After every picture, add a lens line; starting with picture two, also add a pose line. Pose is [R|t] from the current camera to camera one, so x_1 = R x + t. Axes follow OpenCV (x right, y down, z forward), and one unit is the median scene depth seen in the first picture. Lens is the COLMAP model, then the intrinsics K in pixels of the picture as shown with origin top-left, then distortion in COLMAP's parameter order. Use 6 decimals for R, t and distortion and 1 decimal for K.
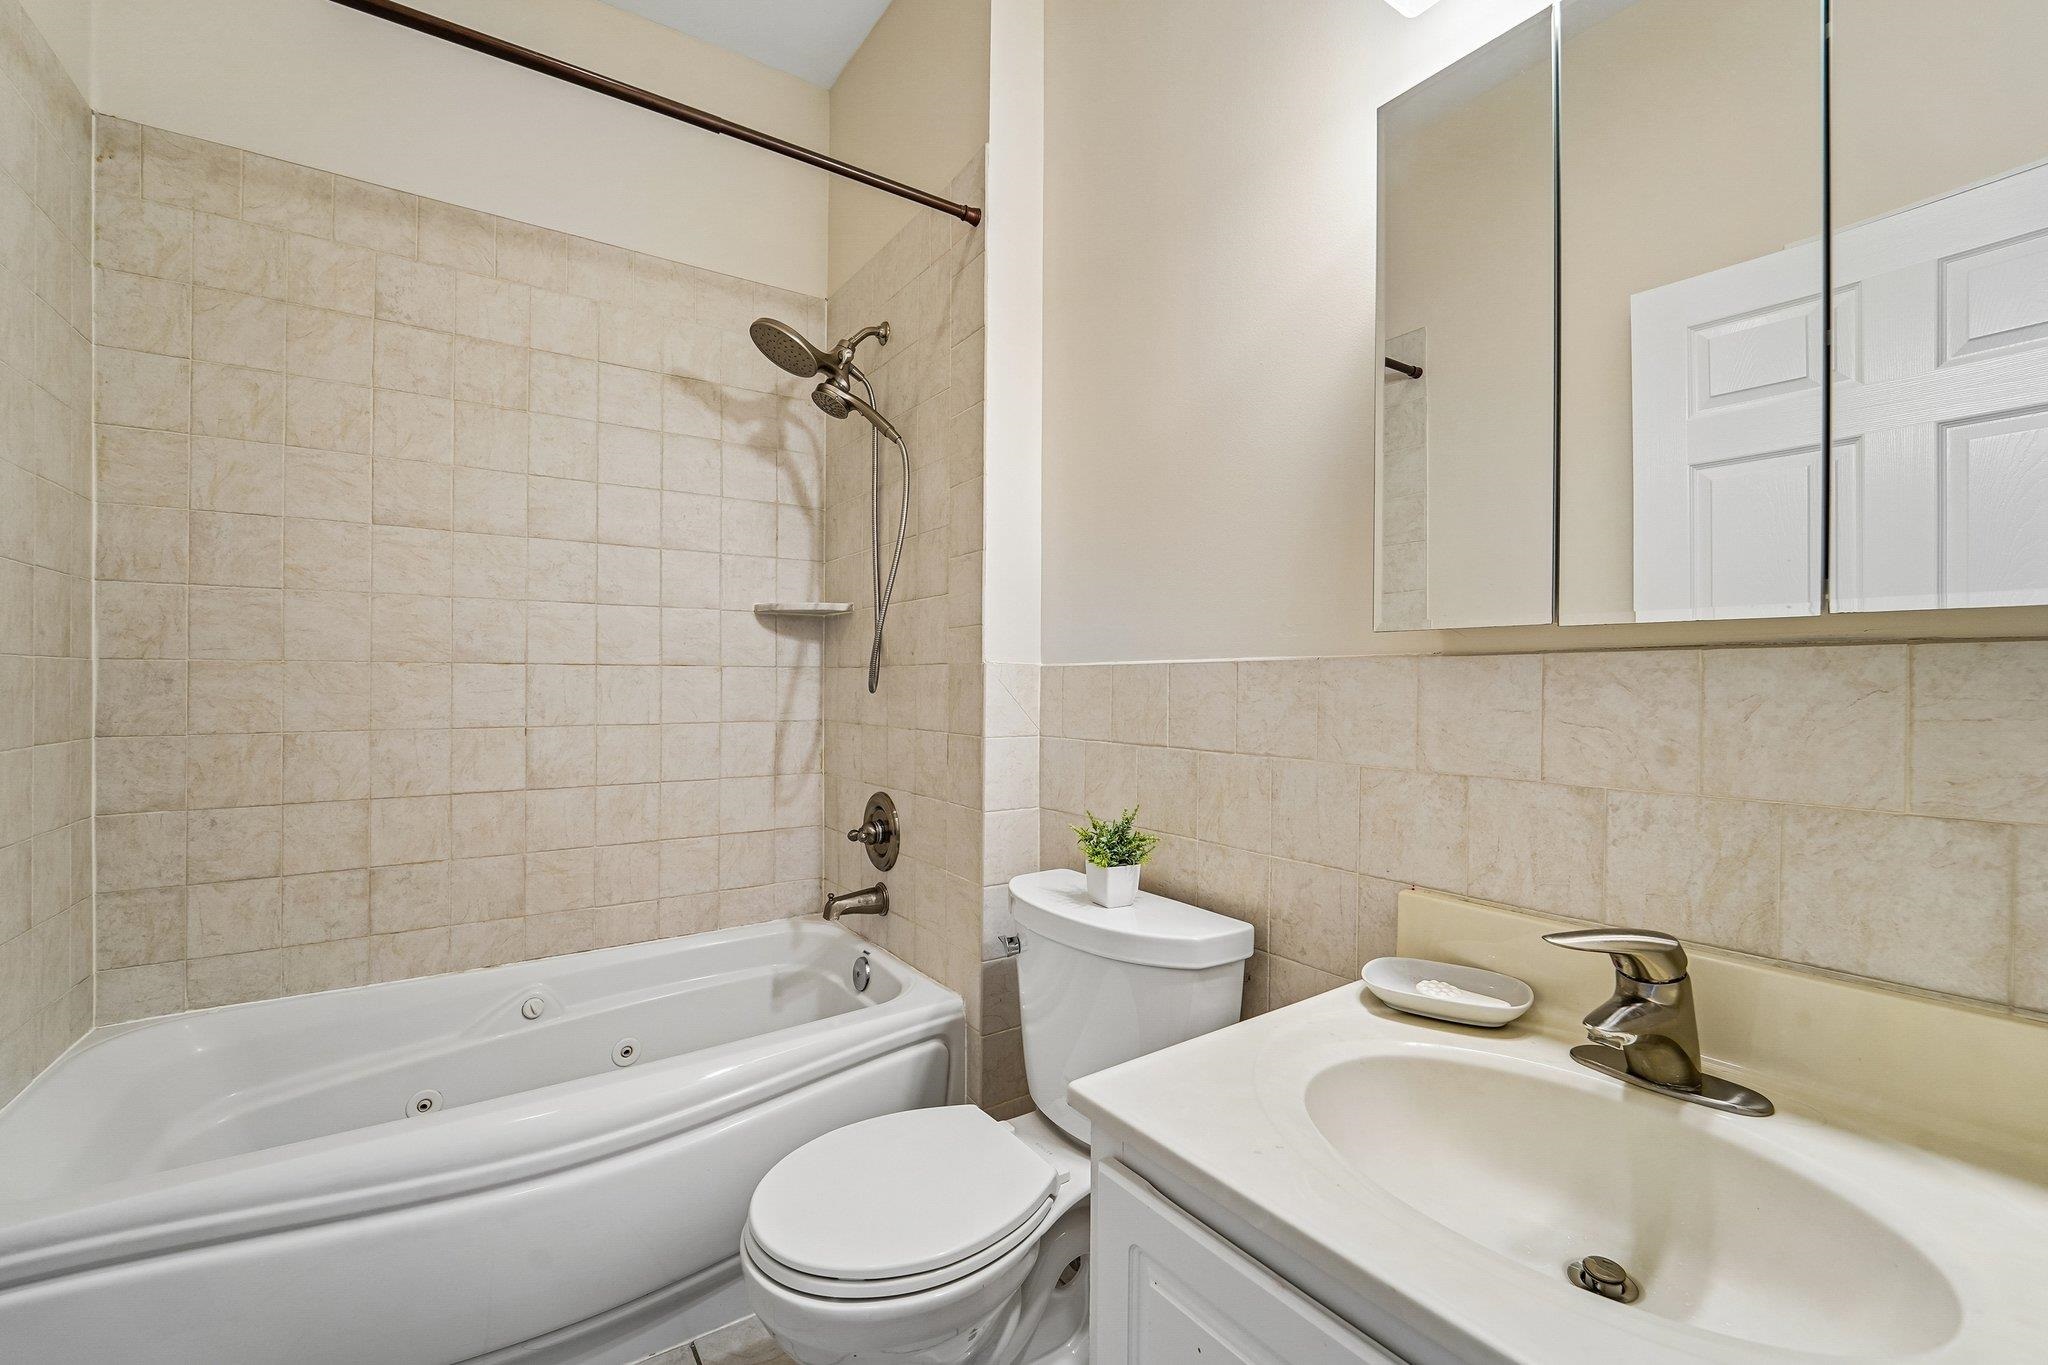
lens RADIAL K [[838.6, 0, 1024.0], [0, 838.6, 682.5], [0, 0, 1]] dist [-0.020295, -0.000490]
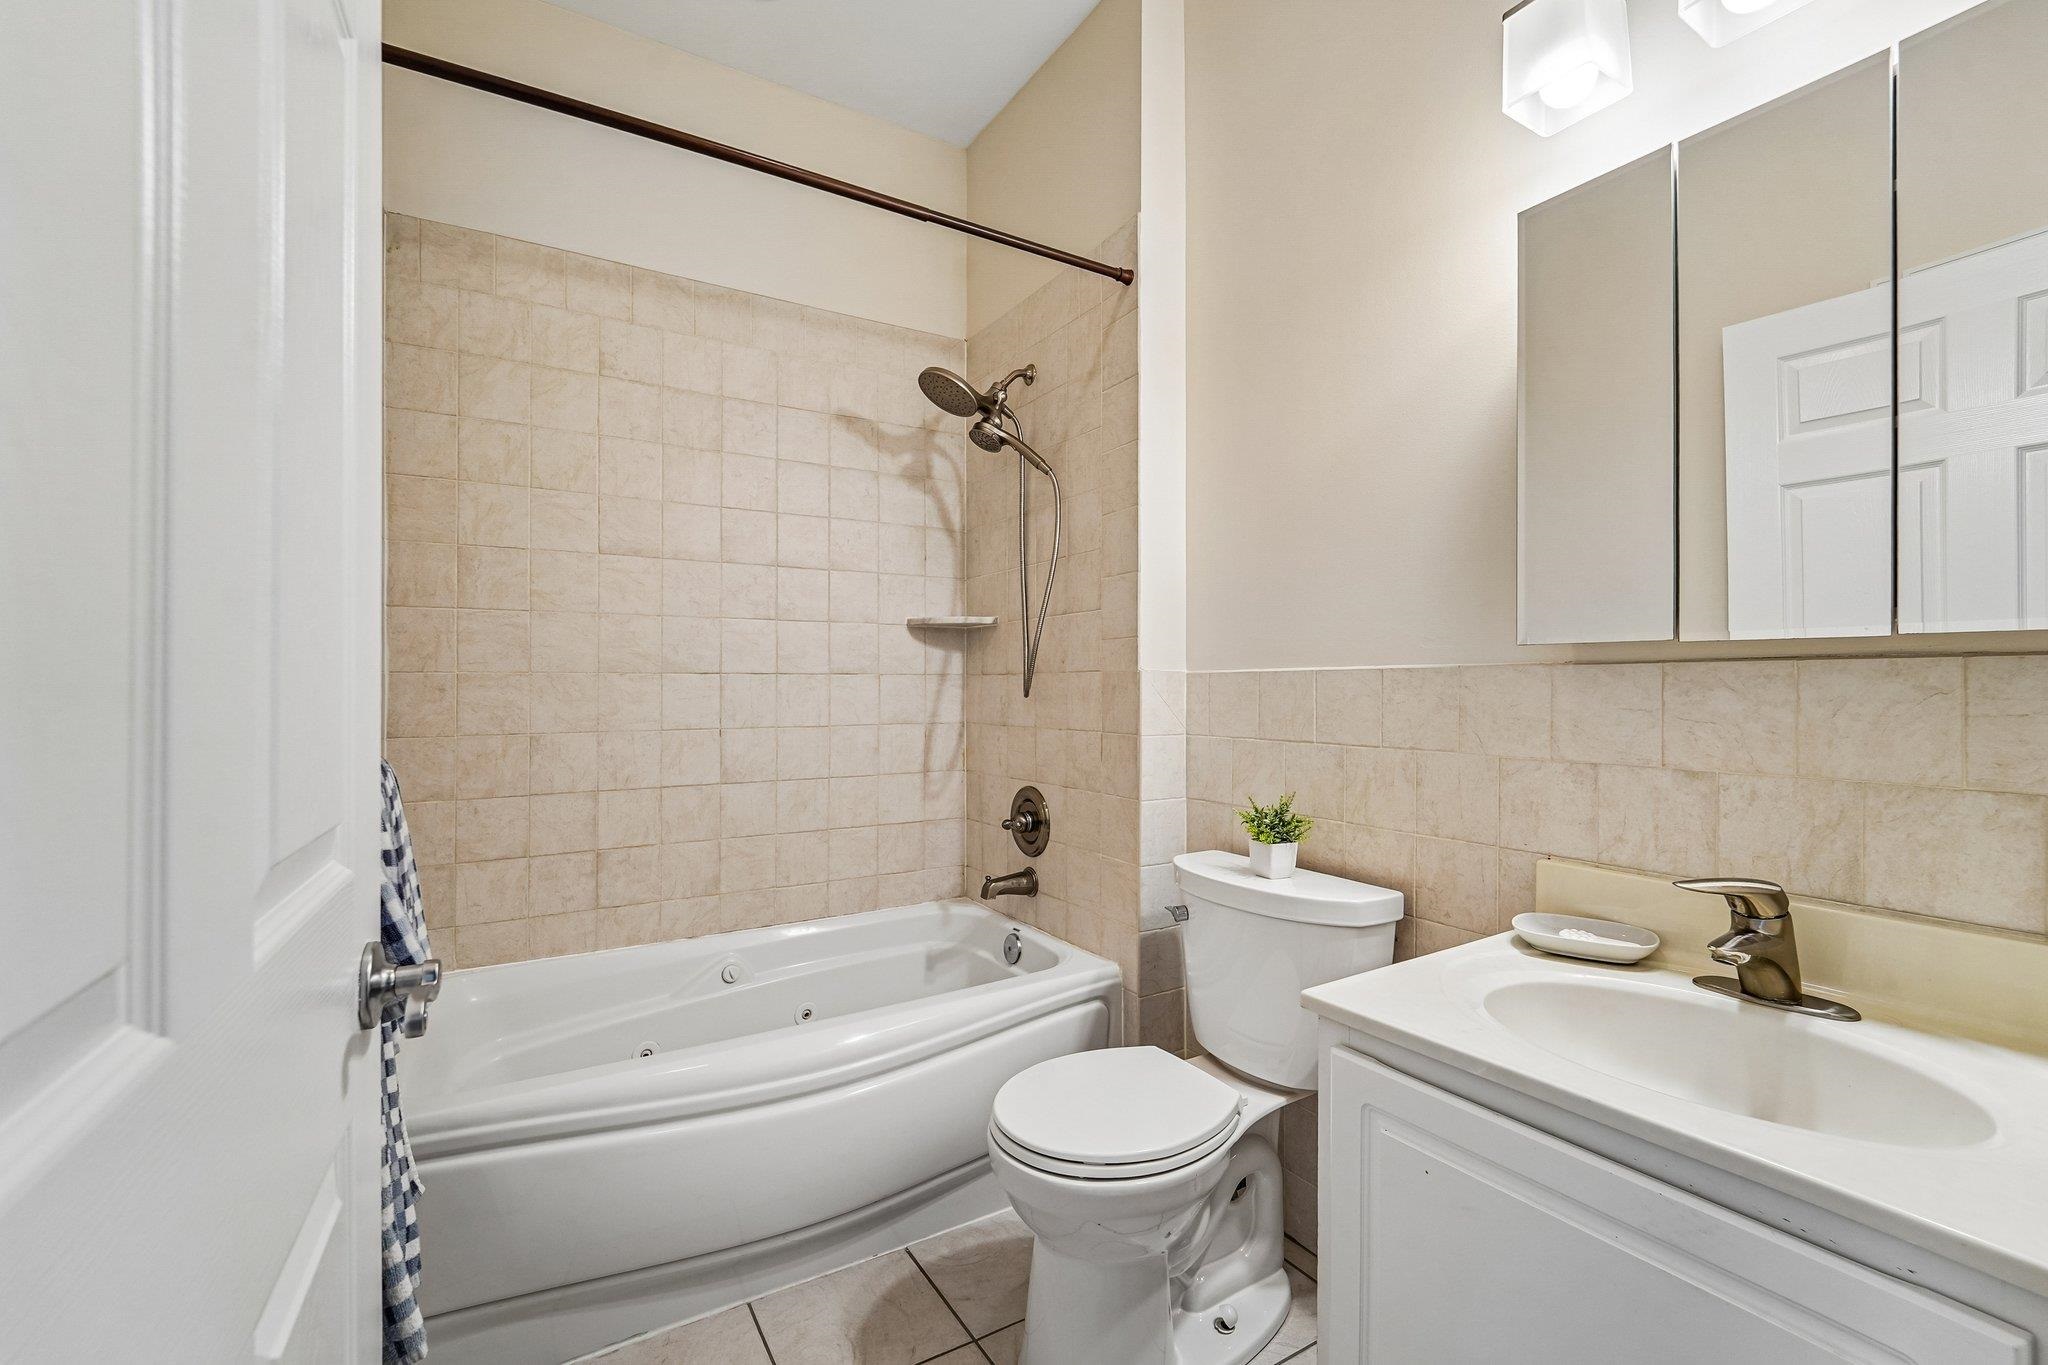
lens RADIAL K [[851.0, 0, 1024.4], [0, 851.0, 690.4], [0, 0, 1]] dist [-0.022556, -0.000118]
pose [[0.998486, -0.004831, -0.054798, -0.135718], [0.005100, 0.999976, 0.004769, -0.002846], [0.054773, -0.005041, 0.998486, -0.156606]]
